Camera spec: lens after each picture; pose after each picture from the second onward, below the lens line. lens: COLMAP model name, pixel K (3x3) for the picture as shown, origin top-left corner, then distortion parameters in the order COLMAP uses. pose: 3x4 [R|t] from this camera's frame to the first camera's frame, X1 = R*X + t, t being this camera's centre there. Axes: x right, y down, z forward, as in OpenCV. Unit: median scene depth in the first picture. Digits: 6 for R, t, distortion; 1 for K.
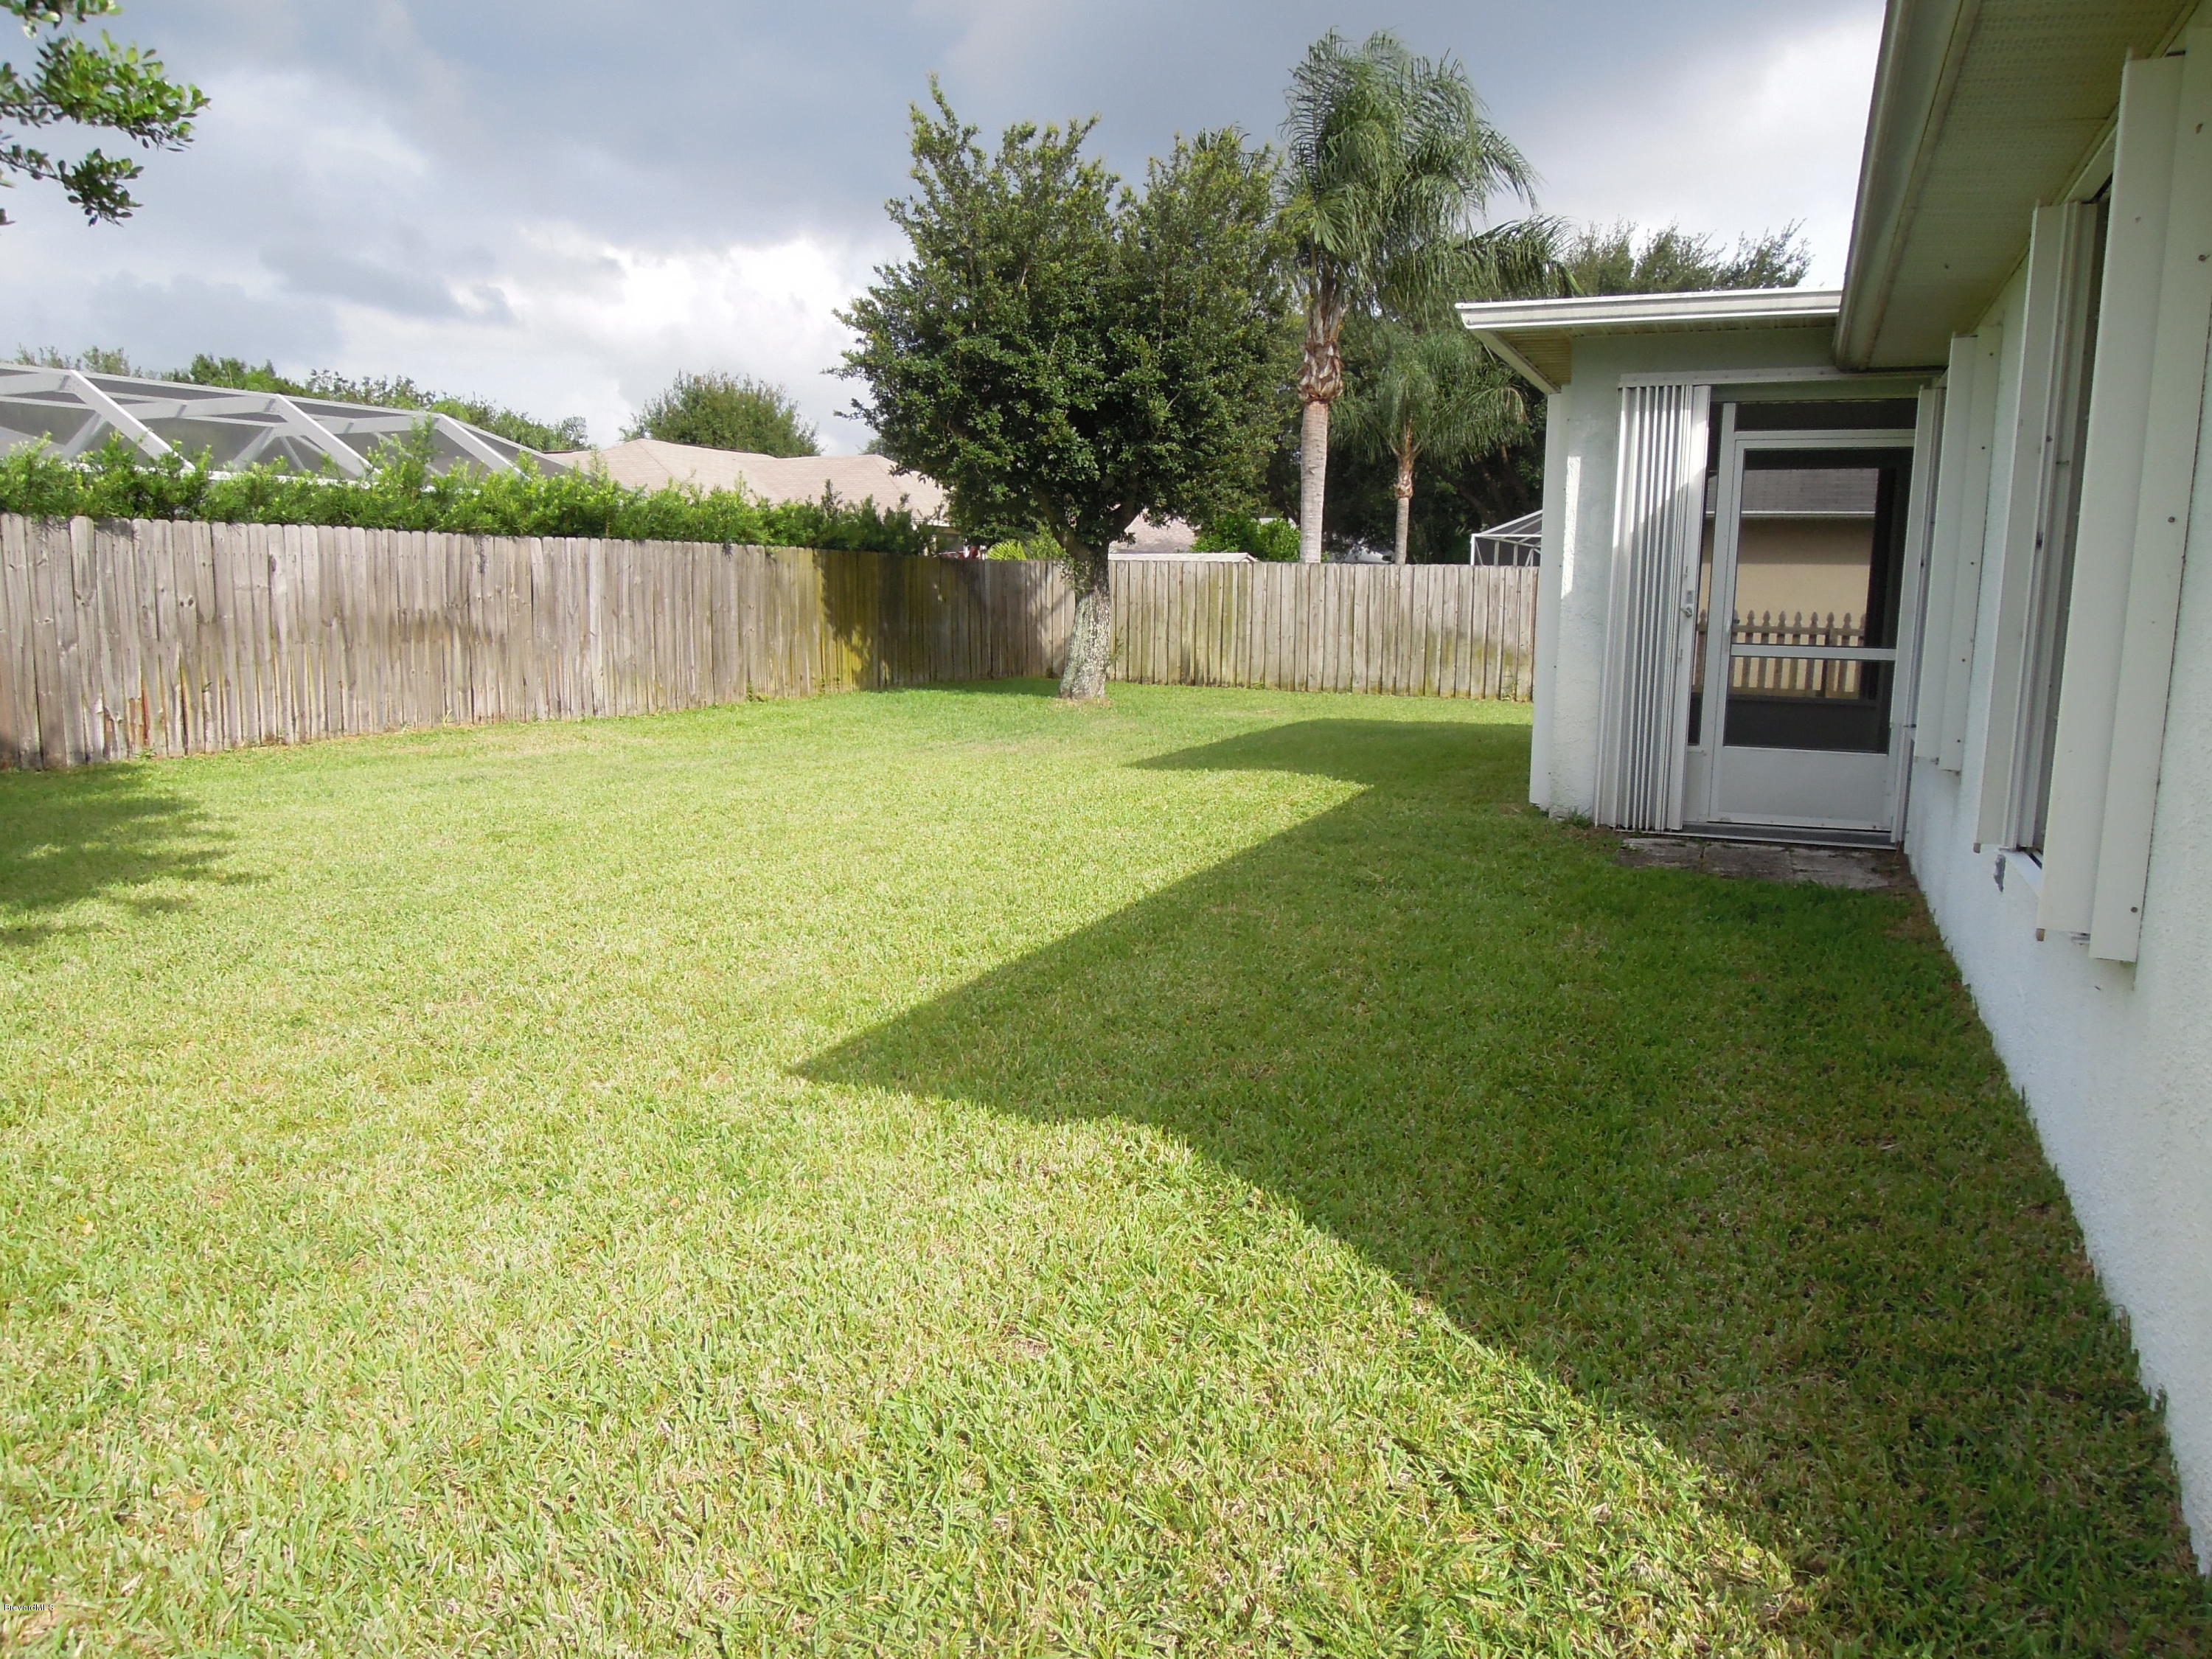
lens RADIAL K [[1576.9, 0, 1108.6], [0, 1576.9, 824.6], [0, 0, 1]] dist [-0.020504, -0.003828]
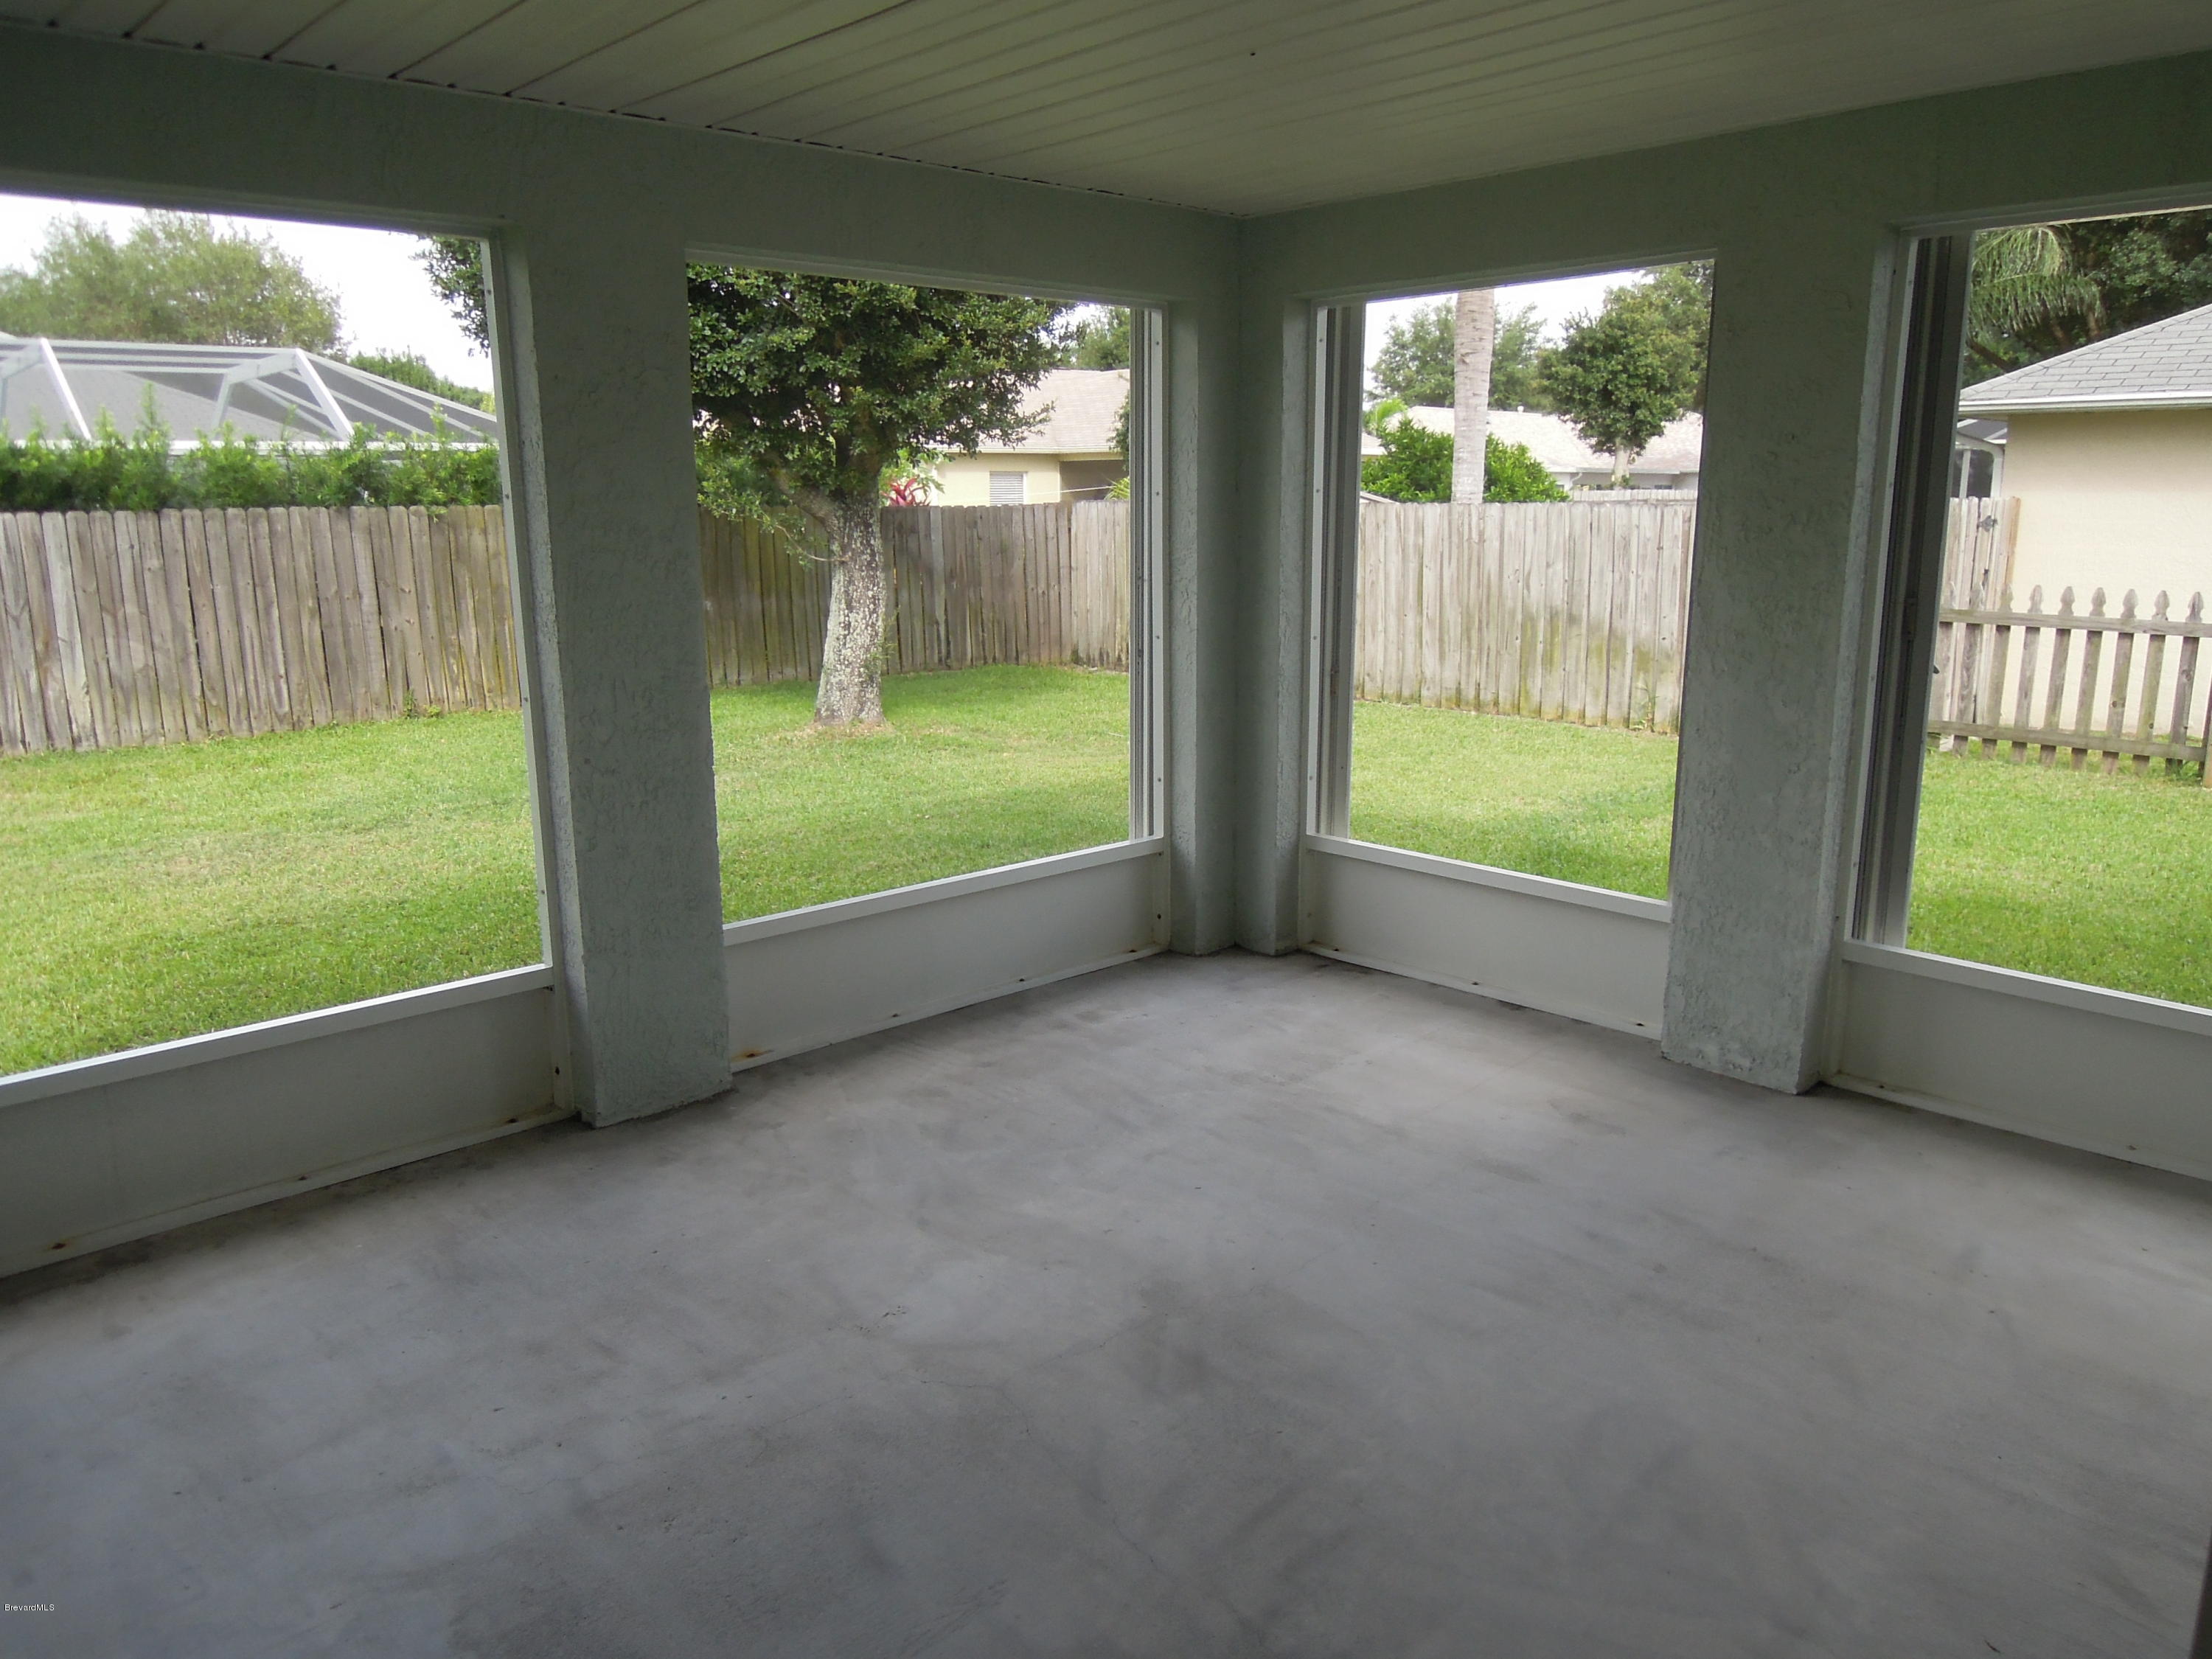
lens RADIAL K [[1576.9, 0, 1113.4], [0, 1576.9, 834.3], [0, 0, 1]] dist [-0.020504, -0.003828]
pose [[0.914403, 0.064985, -0.399556, 0.460058], [-0.041079, 0.996831, 0.068116, -0.106413], [0.402716, -0.045872, 0.914175, 0.549722]]
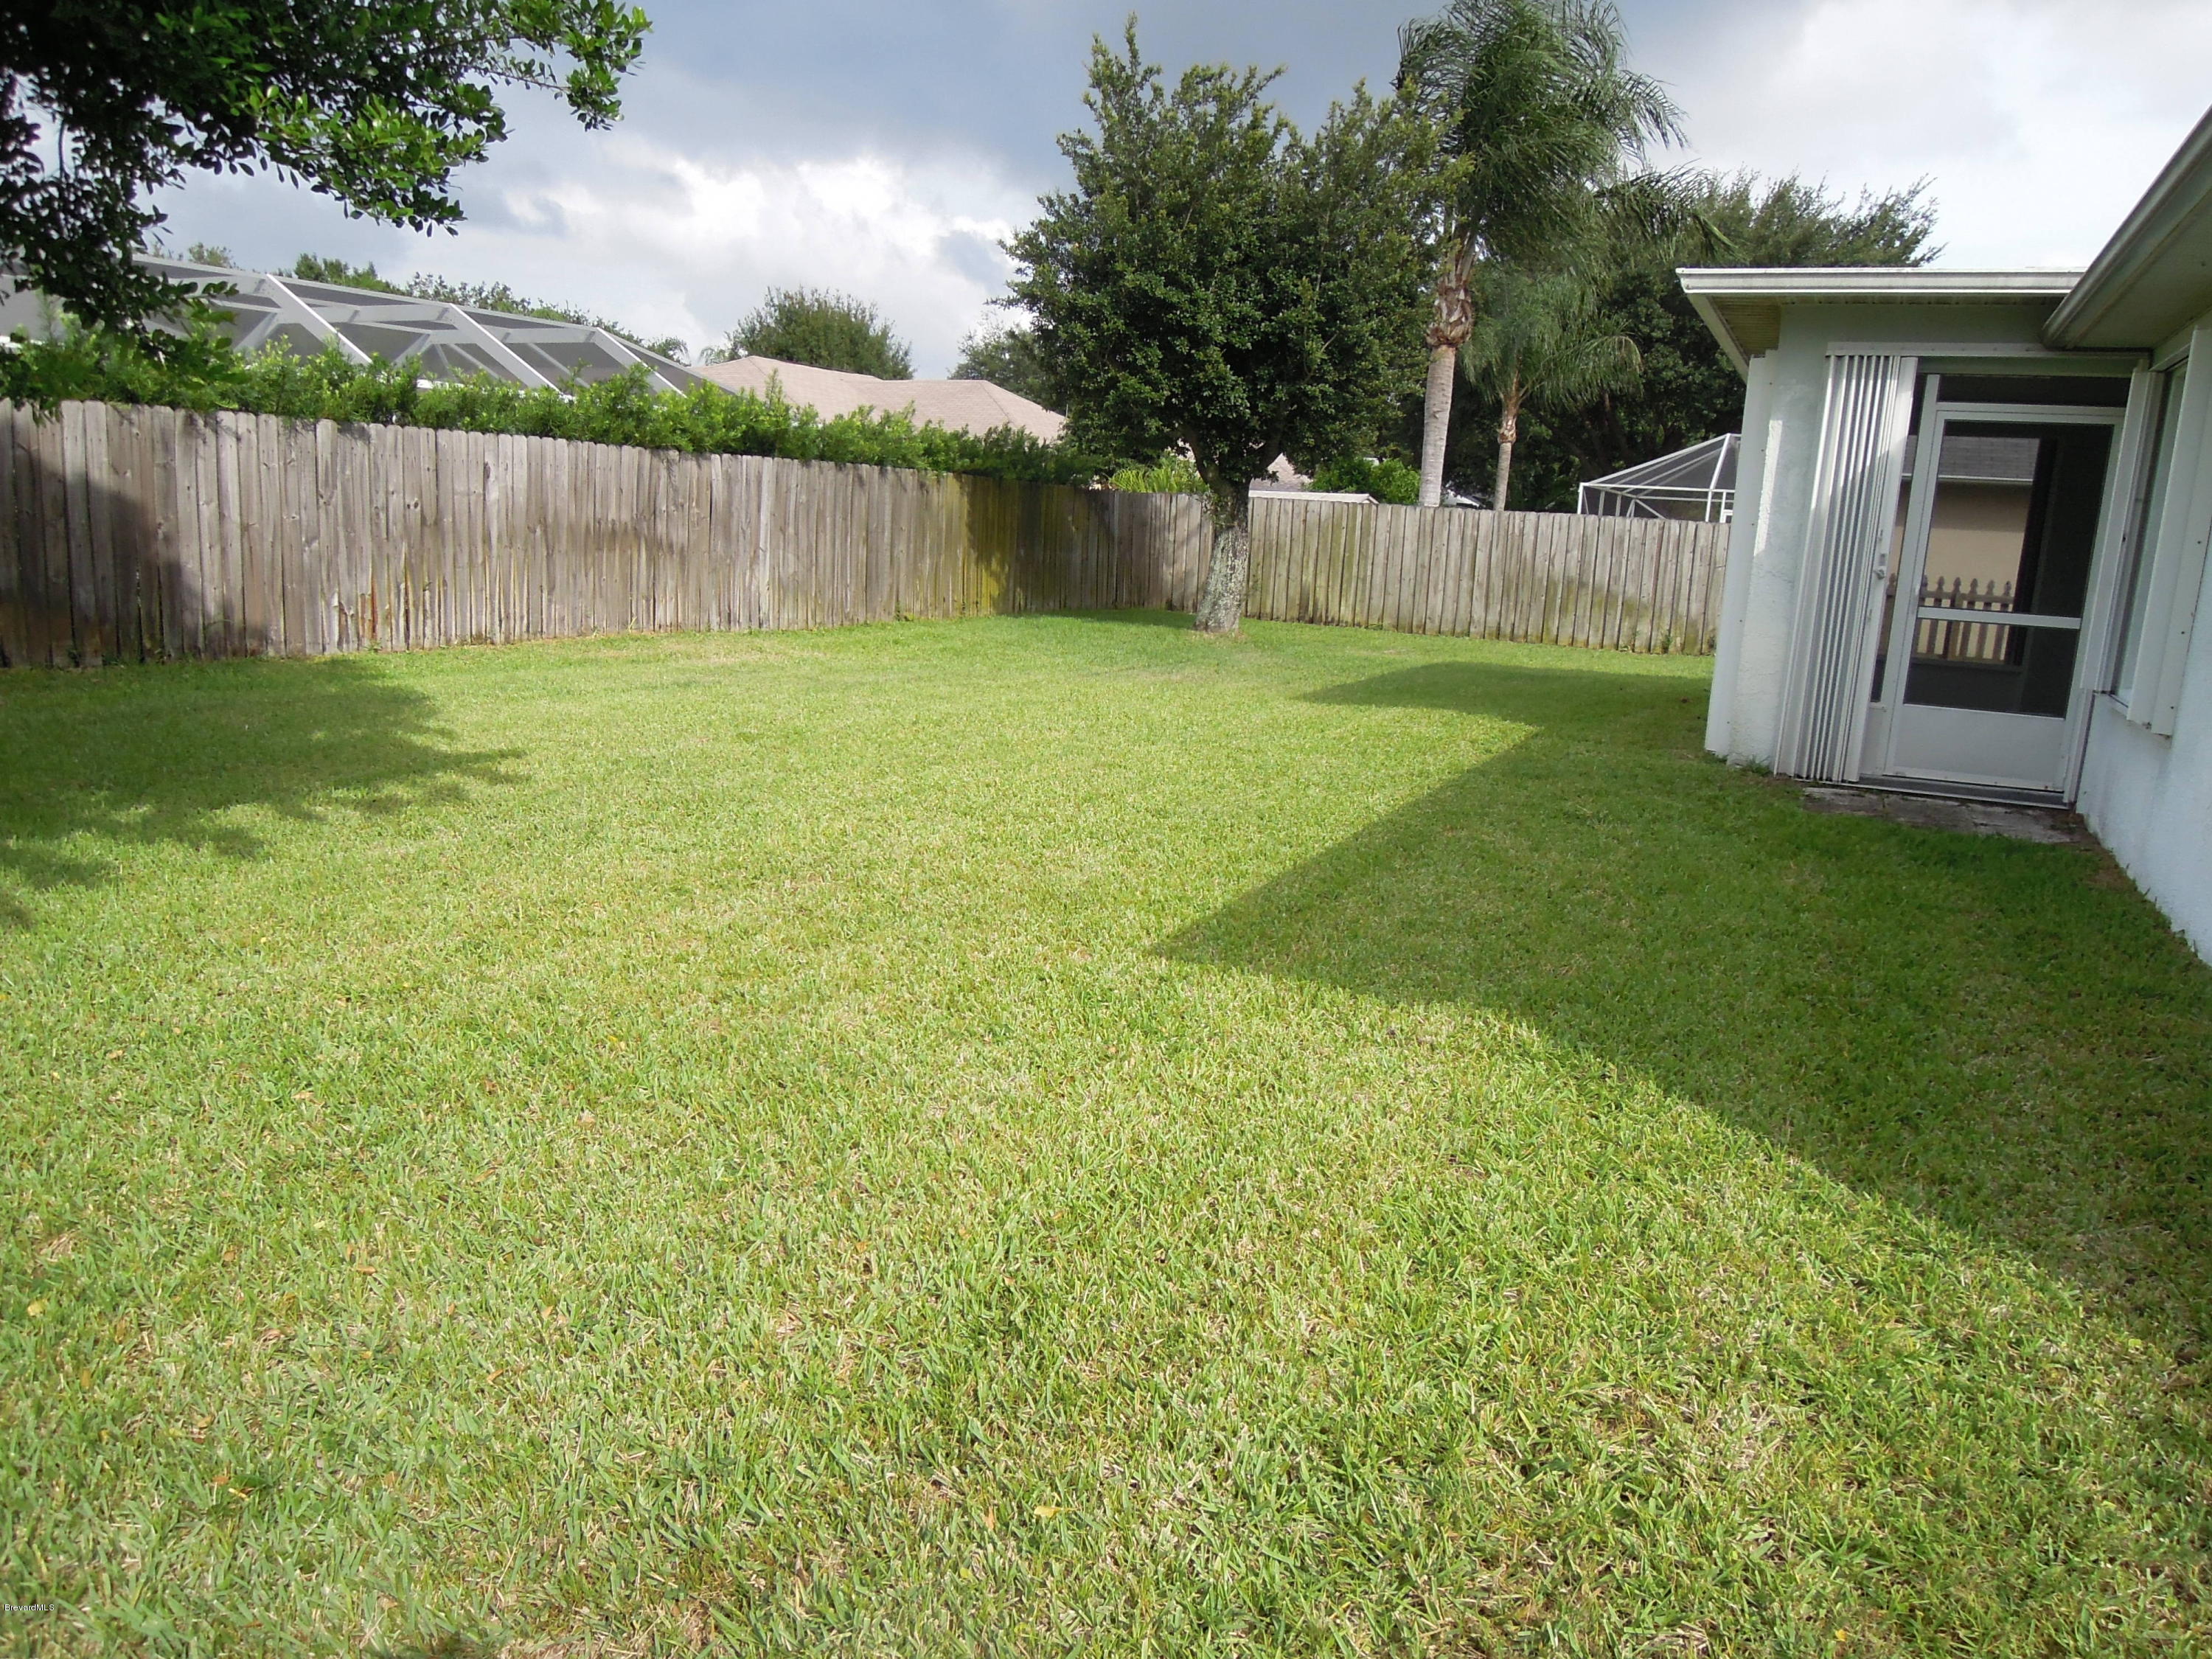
lens RADIAL K [[1576.9, 0, 1105.7], [0, 1576.9, 824.6], [0, 0, 1]] dist [-0.020504, -0.003828]
pose [[0.998399, 0.045970, -0.032945, -0.062177], [-0.044534, 0.998078, 0.043082, 0.005589], [0.034862, -0.041546, 0.998528, -0.040663]]
